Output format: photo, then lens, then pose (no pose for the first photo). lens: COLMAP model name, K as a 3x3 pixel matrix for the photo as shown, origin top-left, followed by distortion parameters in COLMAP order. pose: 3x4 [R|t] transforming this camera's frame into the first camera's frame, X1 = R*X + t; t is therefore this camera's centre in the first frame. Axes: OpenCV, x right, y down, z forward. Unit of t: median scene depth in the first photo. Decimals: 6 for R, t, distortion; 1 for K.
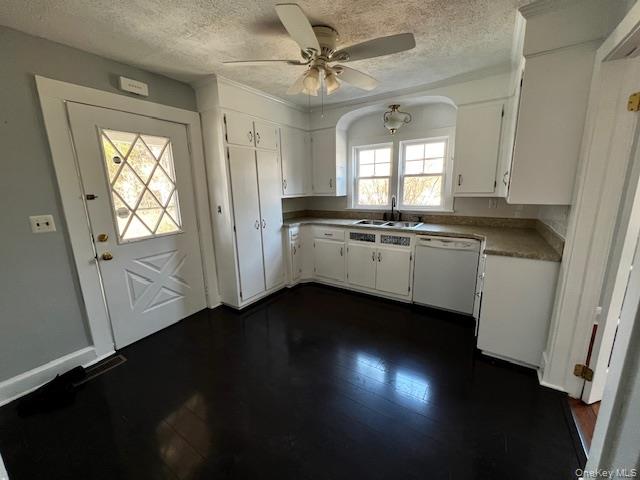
lens RADIAL K [[256.1, 0, 320.0], [0, 256.1, 240.0], [0, 0, 1]] dist [0.001375, 0.000187]
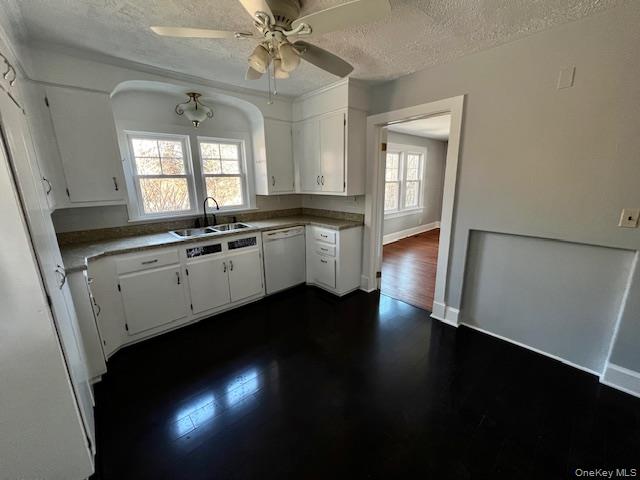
lens RADIAL K [[256.1, 0, 320.0], [0, 256.1, 240.0], [0, 0, 1]] dist [0.001375, 0.000187]
pose [[0.253583, -0.202758, 0.945825, -0.511563], [0.218482, 0.964523, 0.148190, -0.083597], [-0.942317, 0.169068, 0.288886, 0.428412]]
